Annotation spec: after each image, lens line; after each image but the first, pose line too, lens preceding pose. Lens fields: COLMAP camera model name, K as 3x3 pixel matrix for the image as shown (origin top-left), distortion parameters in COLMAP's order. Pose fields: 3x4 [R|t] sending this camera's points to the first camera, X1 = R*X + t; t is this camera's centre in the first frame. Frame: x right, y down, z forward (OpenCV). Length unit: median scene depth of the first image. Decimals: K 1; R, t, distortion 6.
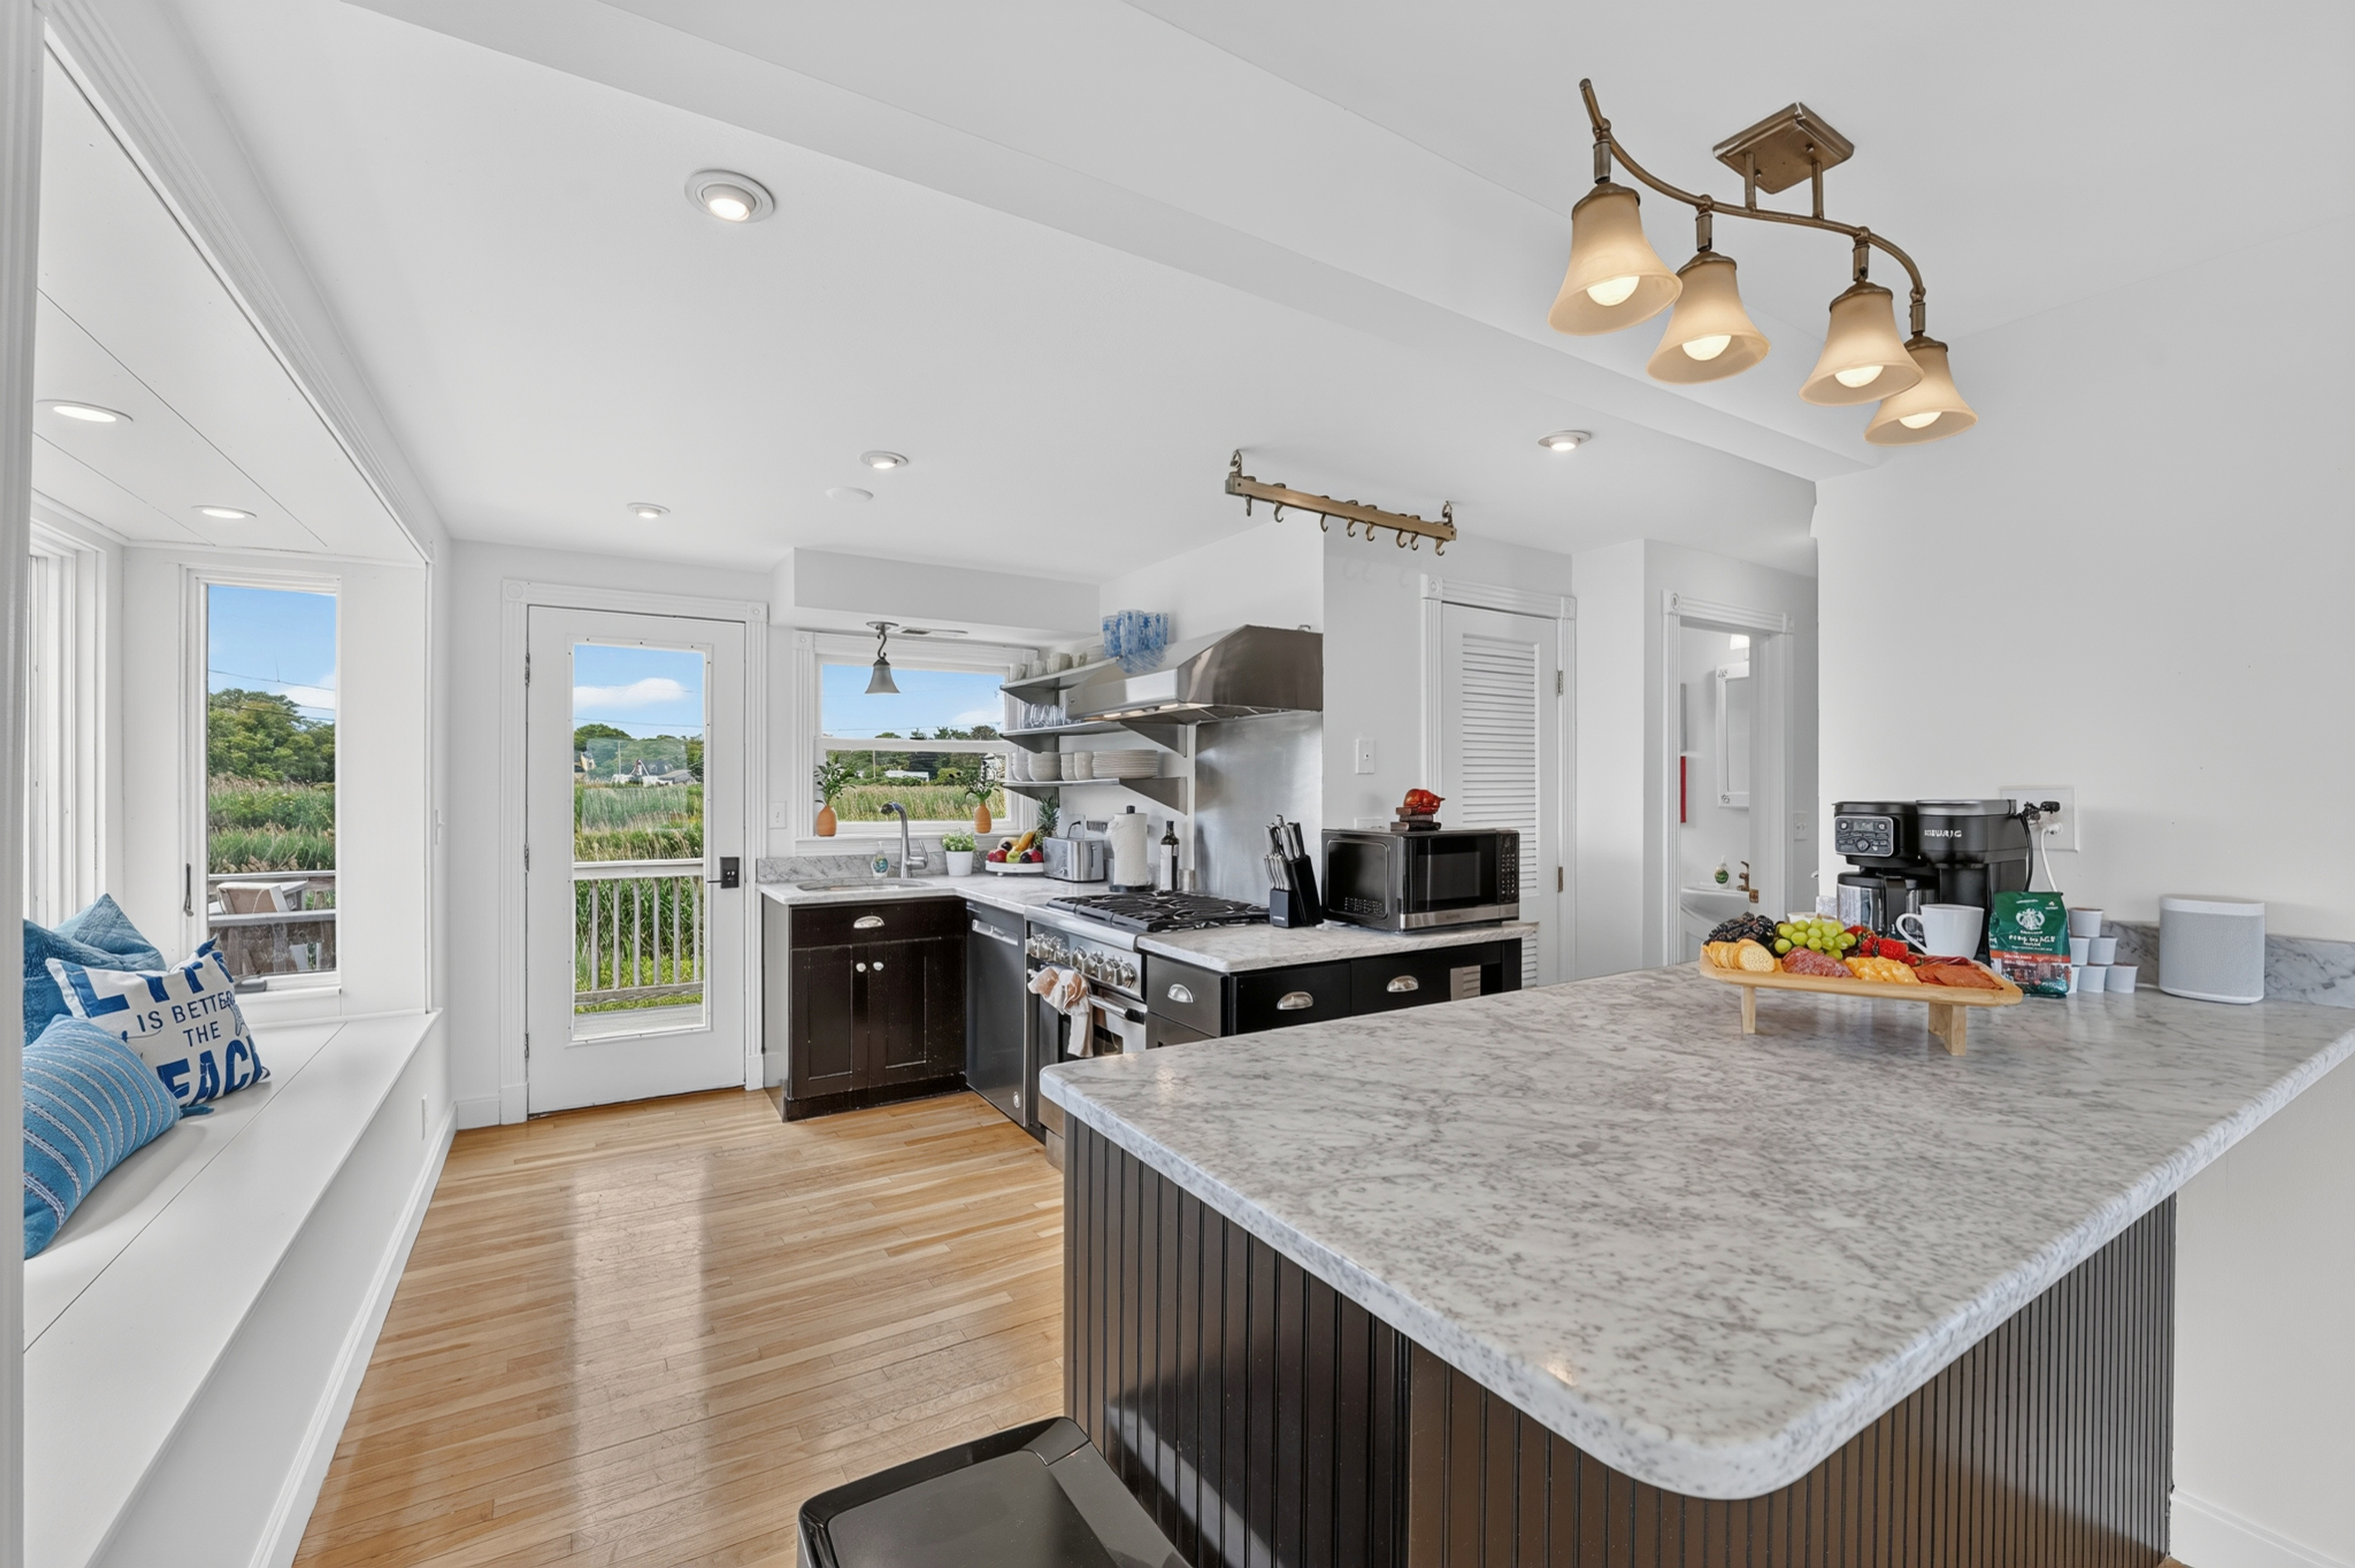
lens RADIAL K [[962.5, 0, 1176.8], [0, 962.5, 787.7], [0, 0, 1]] dist [-0.024697, 0.000439]
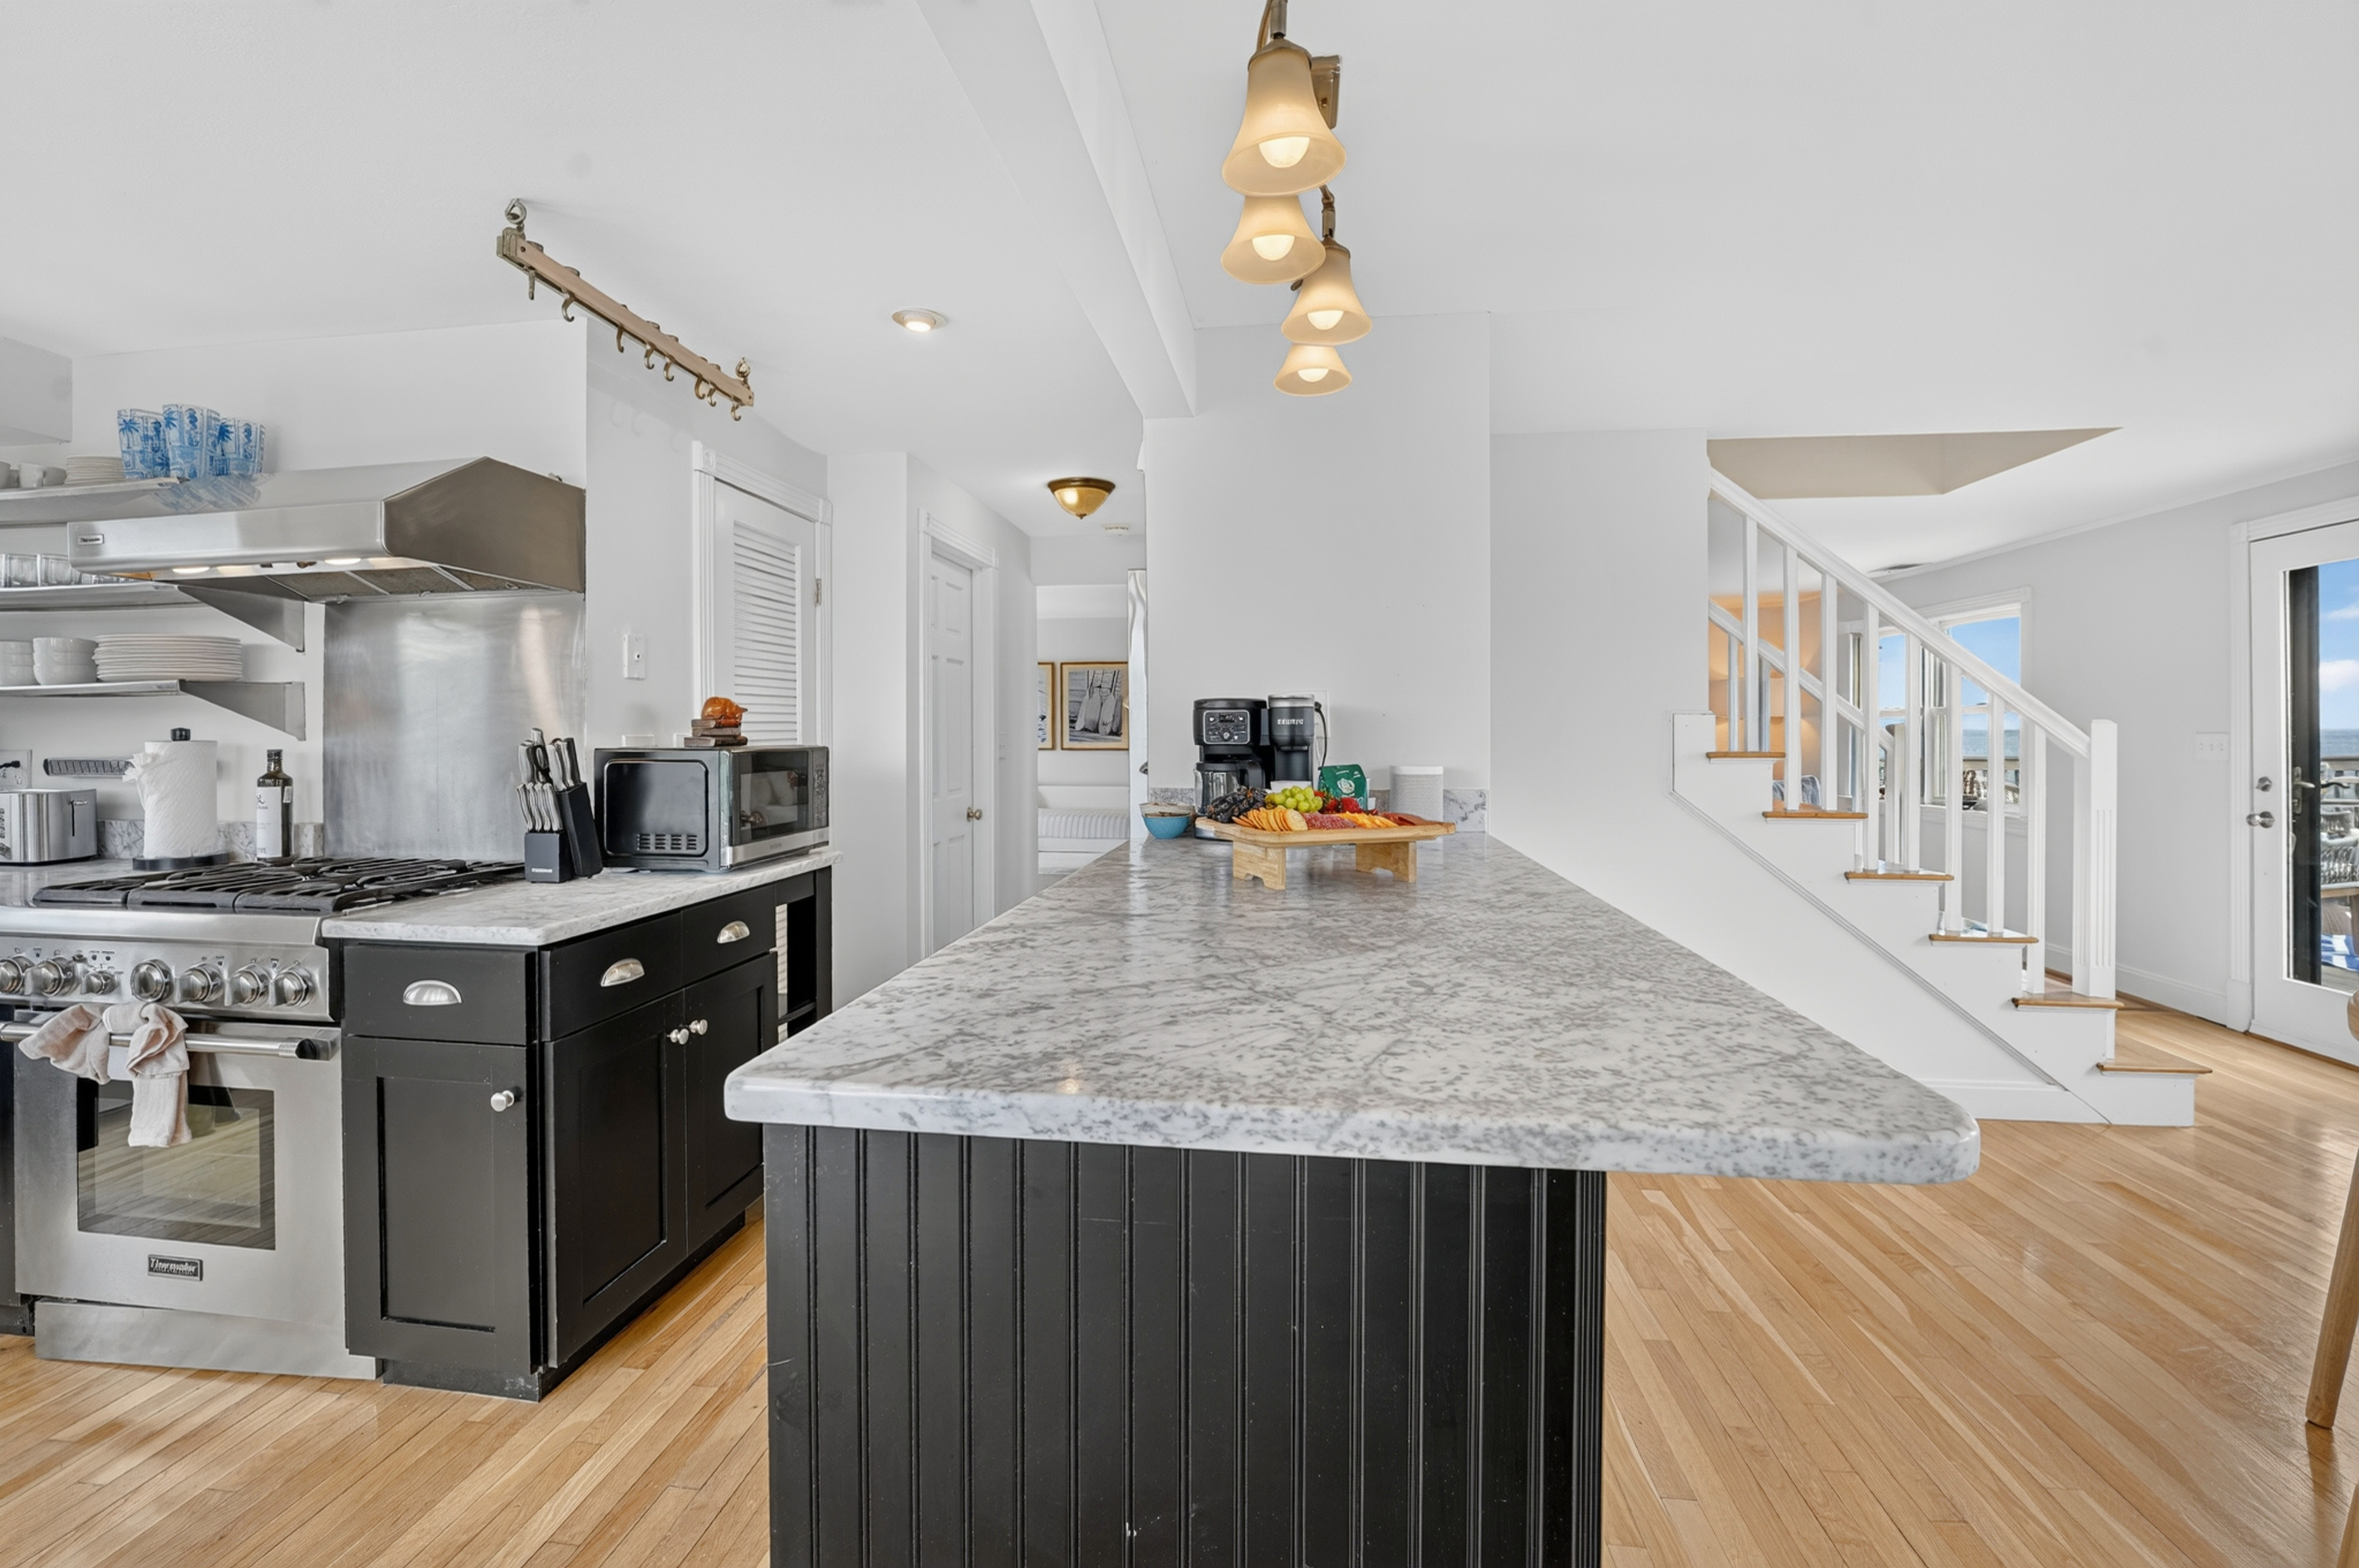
lens RADIAL K [[1018.9, 0, 1138.8], [0, 1018.9, 729.1], [0, 0, 1]] dist [-0.018240, -0.000090]
pose [[0.652360, -0.003039, 0.757904, -0.170609], [0.006896, 0.999974, -0.001926, 0.032276], [-0.757878, 0.006483, 0.652364, 0.157630]]
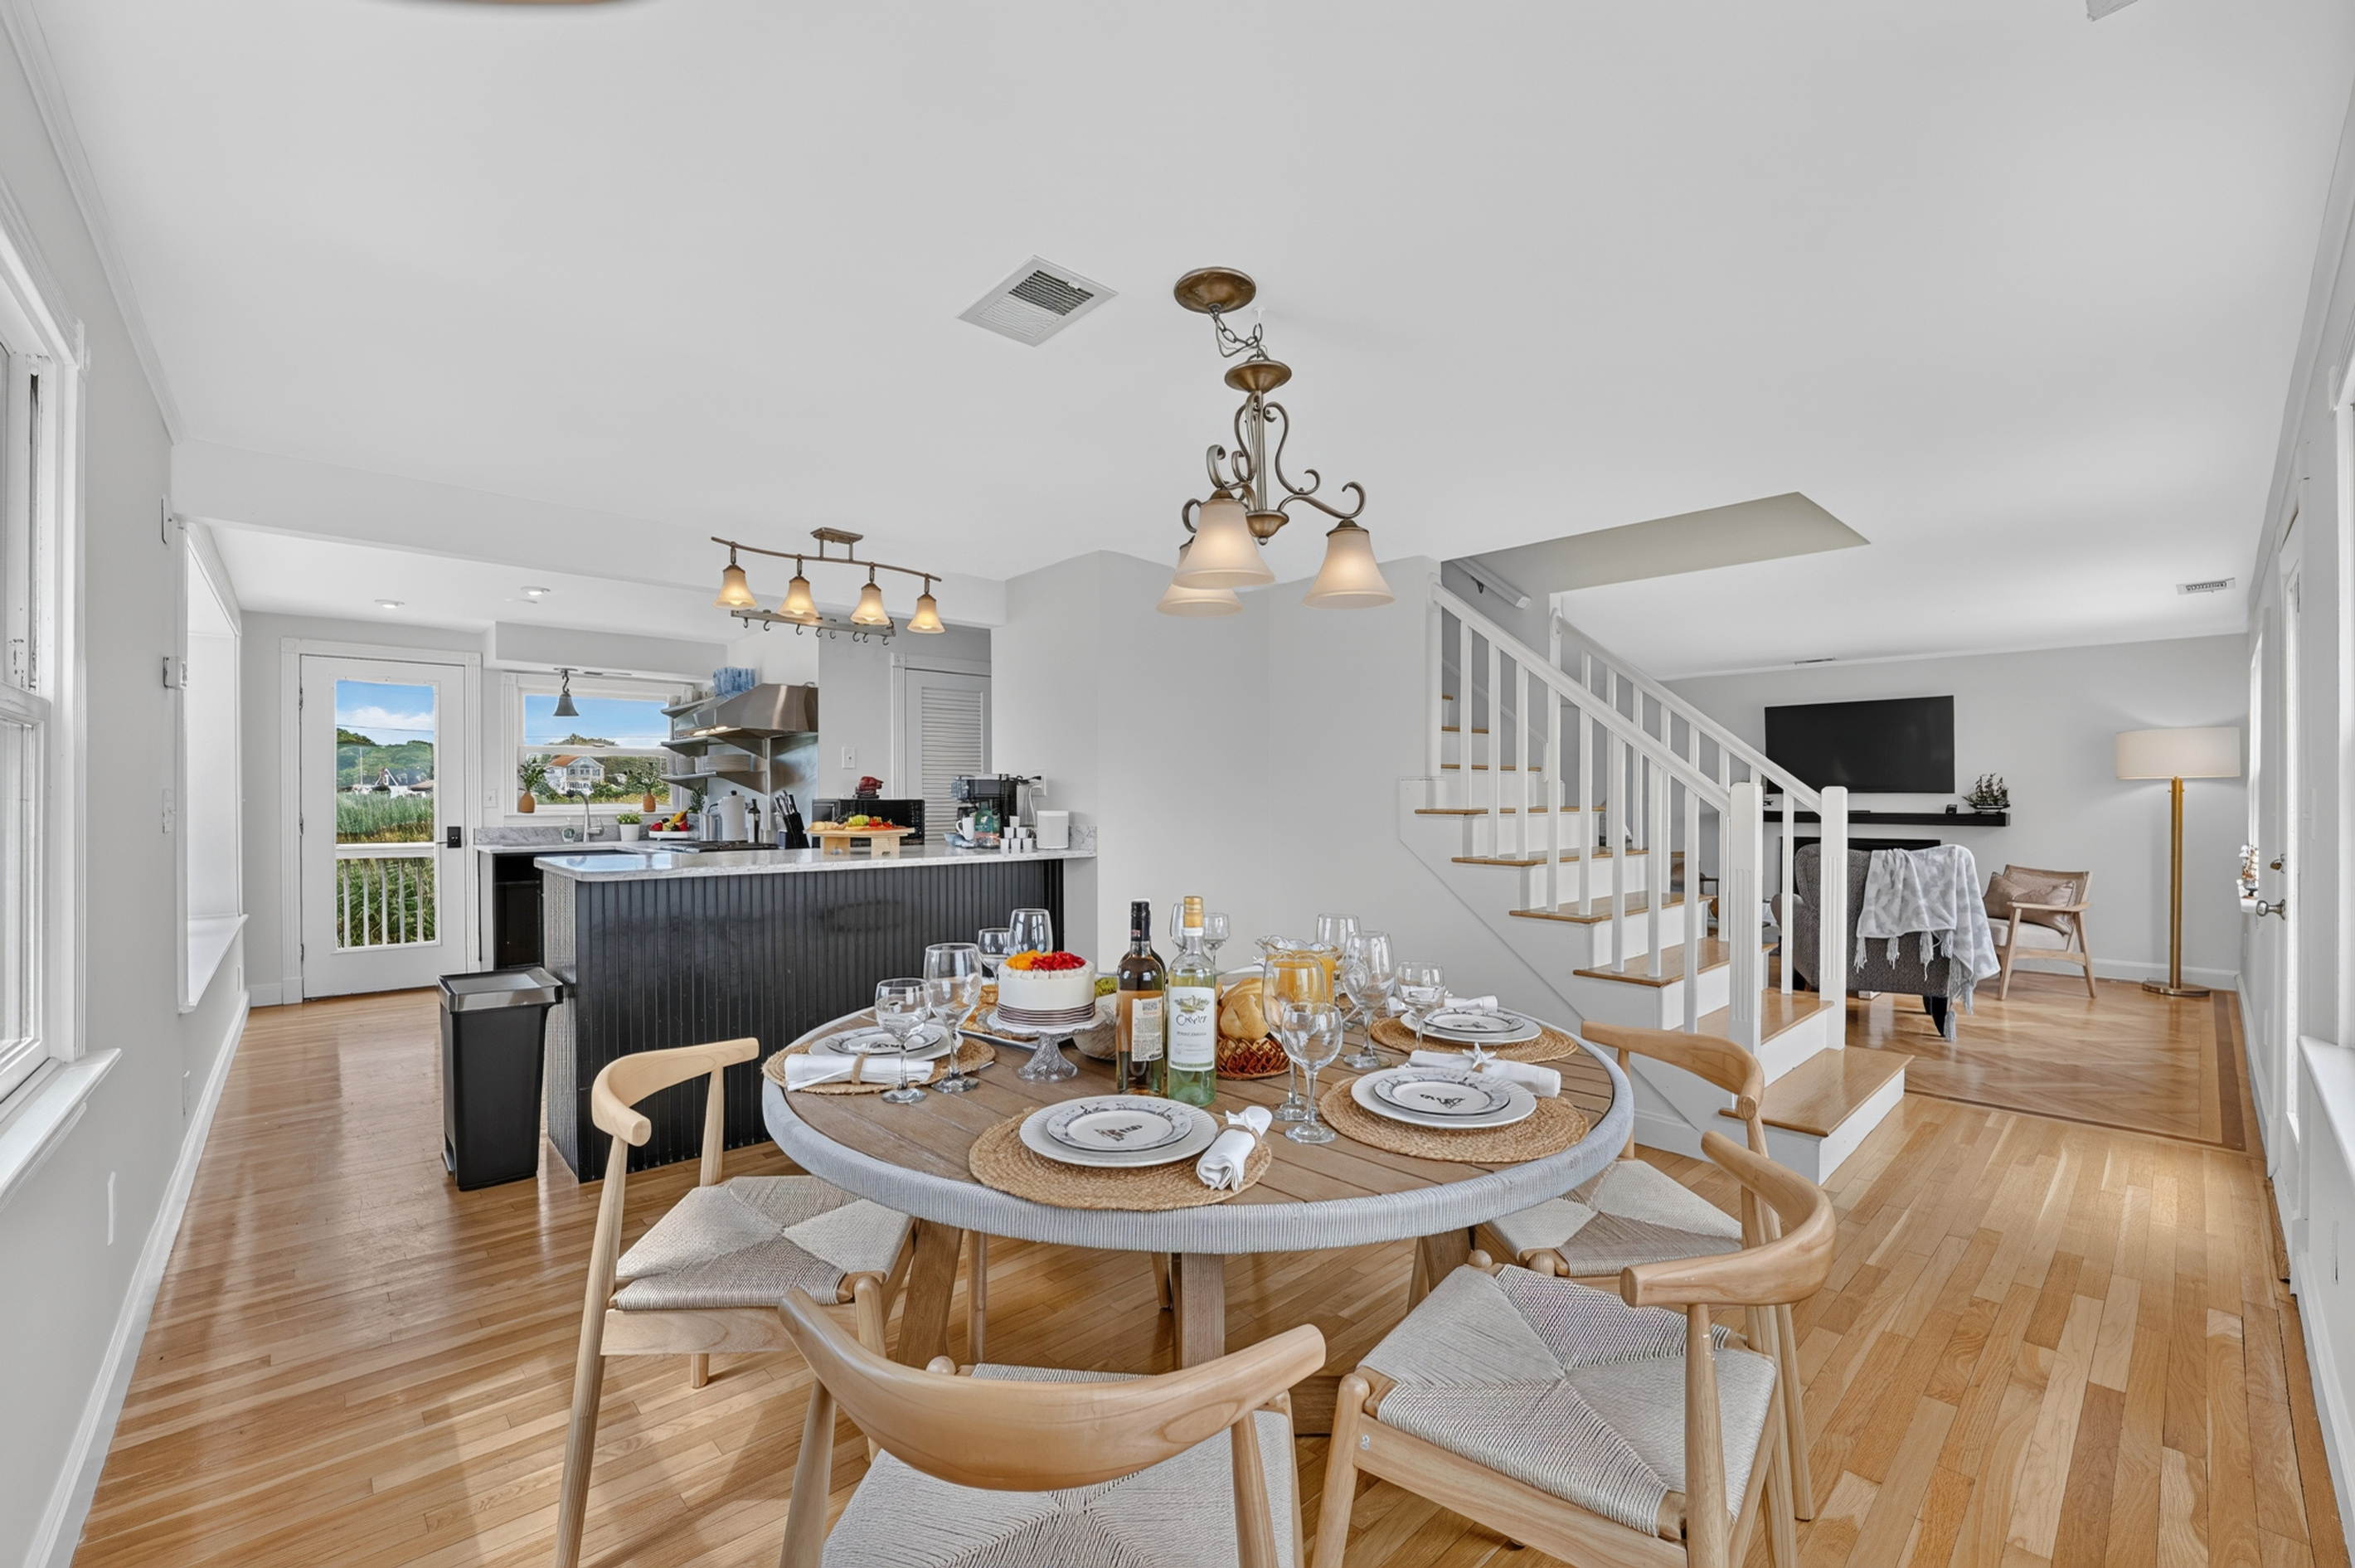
lens RADIAL K [[962.5, 0, 1166.2], [0, 962.5, 803.5], [0, 0, 1]] dist [-0.024697, 0.000439]
pose [[0.984379, -0.004683, 0.176003, 0.475896], [0.003554, 0.999971, 0.006726, 0.041339], [-0.176029, -0.005996, 0.984367, -0.844053]]
